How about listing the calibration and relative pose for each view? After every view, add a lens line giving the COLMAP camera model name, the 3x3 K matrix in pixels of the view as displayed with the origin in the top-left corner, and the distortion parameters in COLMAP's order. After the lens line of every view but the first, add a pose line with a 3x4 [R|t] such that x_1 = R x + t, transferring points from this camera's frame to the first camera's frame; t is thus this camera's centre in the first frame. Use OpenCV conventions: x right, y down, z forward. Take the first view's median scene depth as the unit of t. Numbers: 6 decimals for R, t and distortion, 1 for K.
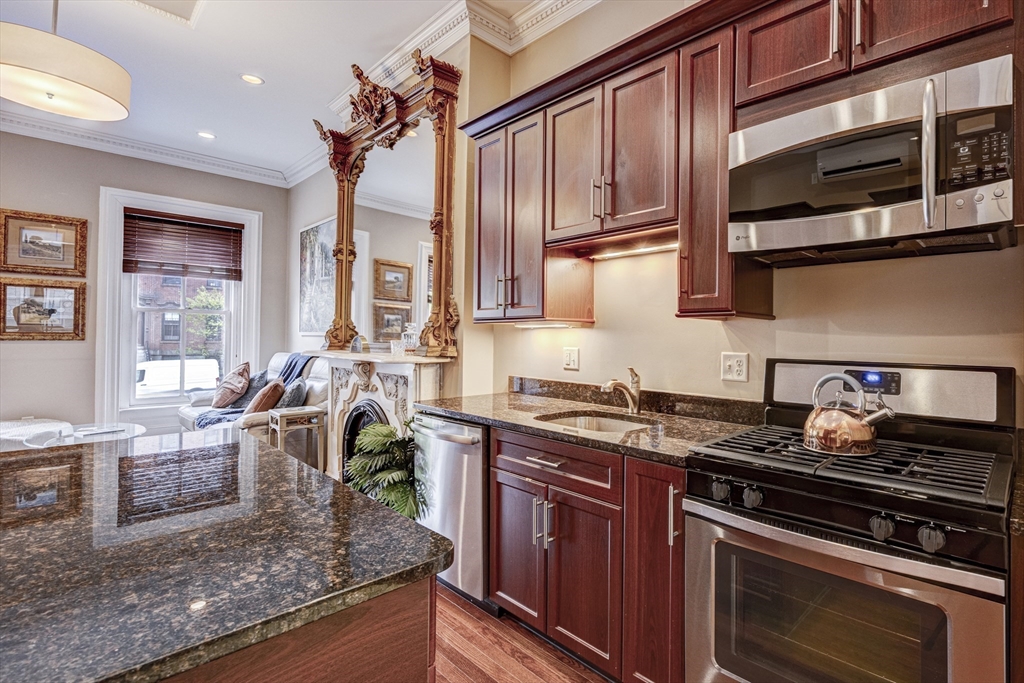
lens RADIAL K [[481.3, 0, 595.9], [0, 481.3, 331.1], [0, 0, 1]] dist [-0.000239, 0.001448]
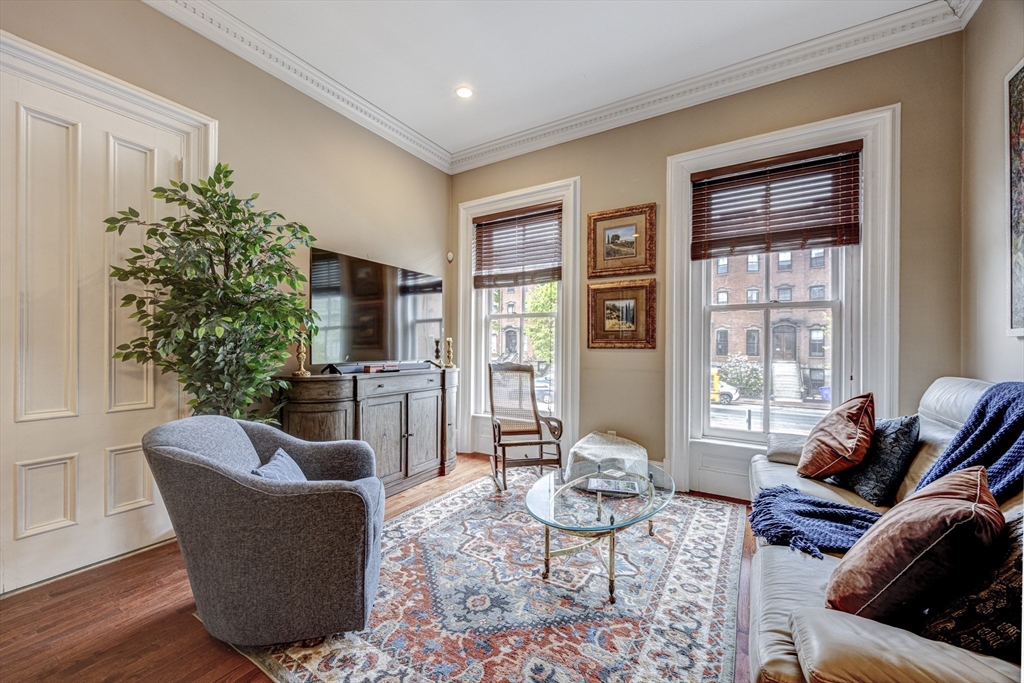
lens RADIAL K [[405.0, 0, 500.1], [0, 405.0, 345.2], [0, 0, 1]] dist [-0.002247, 0.000677]
pose [[0.175396, -0.015399, -0.984378, -0.739860], [0.006728, 0.999873, -0.014442, 0.036893], [0.984475, -0.004090, 0.175477, 1.075492]]
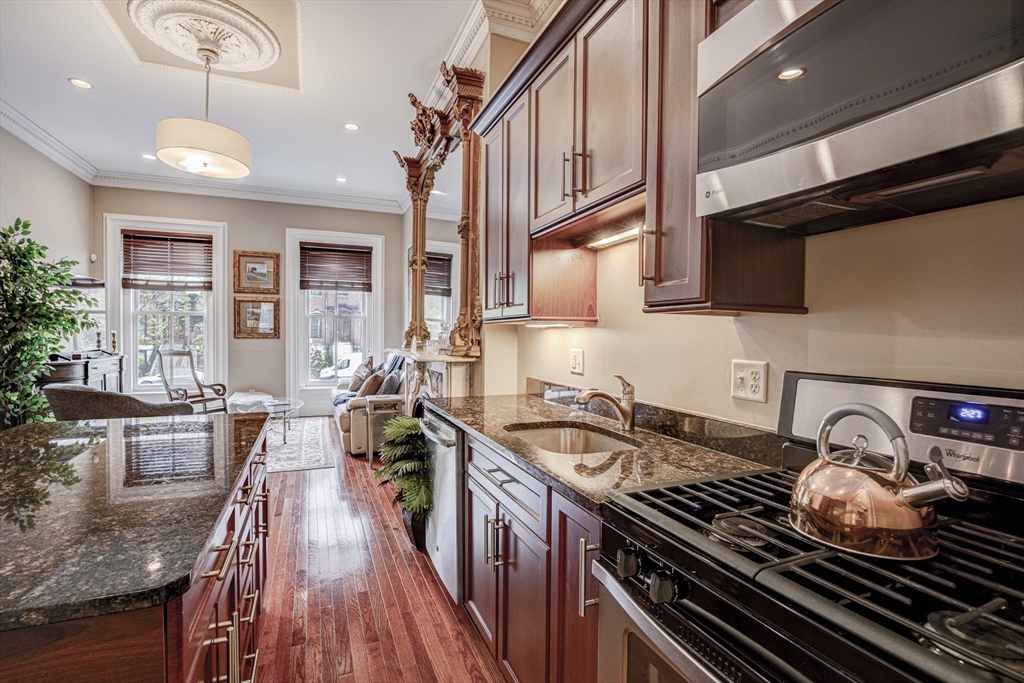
lens RADIAL K [[454.3, 0, 488.8], [0, 454.3, 342.9], [0, 0, 1]] dist [-0.013561, 0.001543]
pose [[0.892891, 0.007494, -0.450211, 0.160722], [0.005264, 0.999619, 0.027079, -0.001368], [0.450243, -0.026548, 0.892511, 0.147528]]
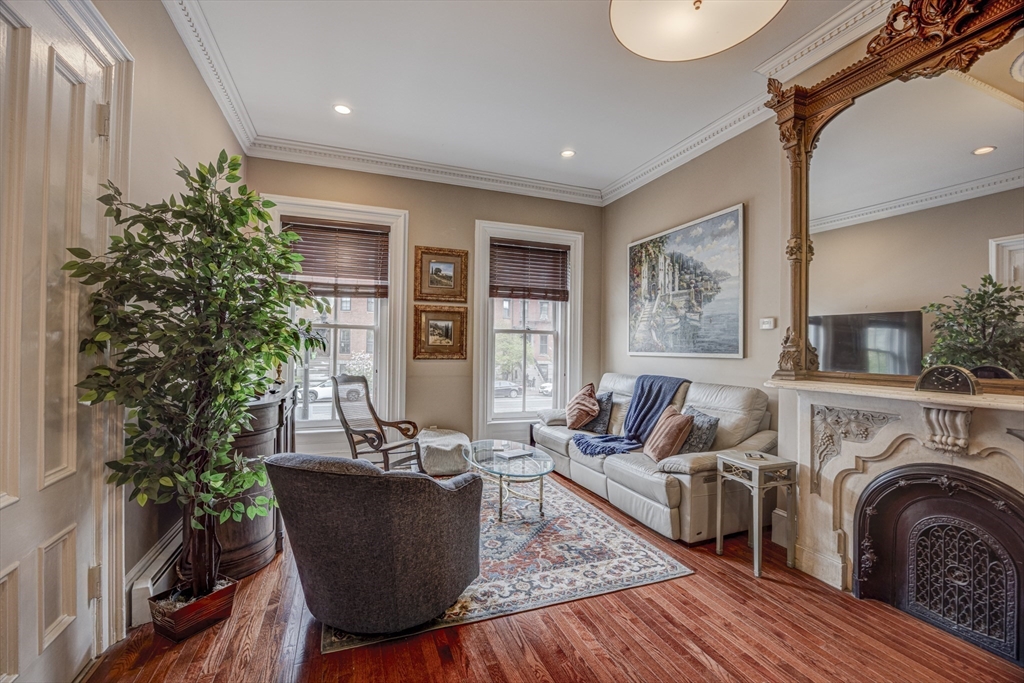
lens RADIAL K [[427.5, 0, 520.9], [0, 427.5, 344.0], [0, 0, 1]] dist [-0.016532, 0.001678]
pose [[0.894981, -0.004065, -0.446086, -0.886206], [0.002130, 0.999986, -0.004838, -0.019801], [0.446100, 0.003380, 0.894977, 0.304821]]
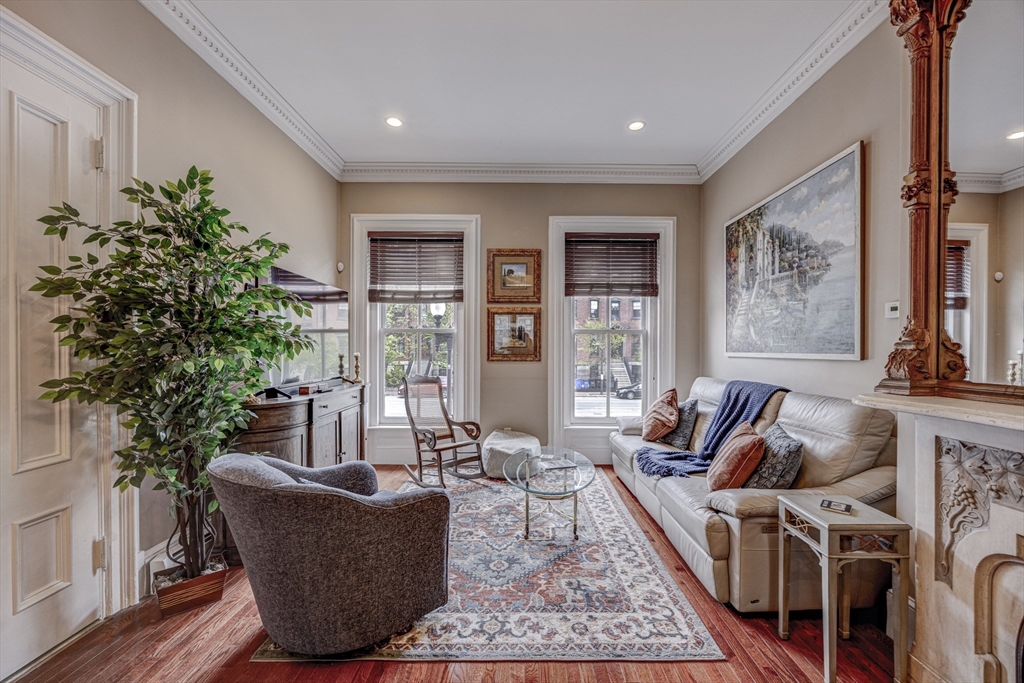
lens RADIAL K [[405.0, 0, 530.9], [0, 405.0, 351.1], [0, 0, 1]] dist [-0.002247, 0.000677]
pose [[0.685472, -0.005206, -0.728080, -0.720009], [0.012868, 0.999905, 0.004966, -0.015014], [0.727985, -0.012773, 0.685474, 0.629230]]
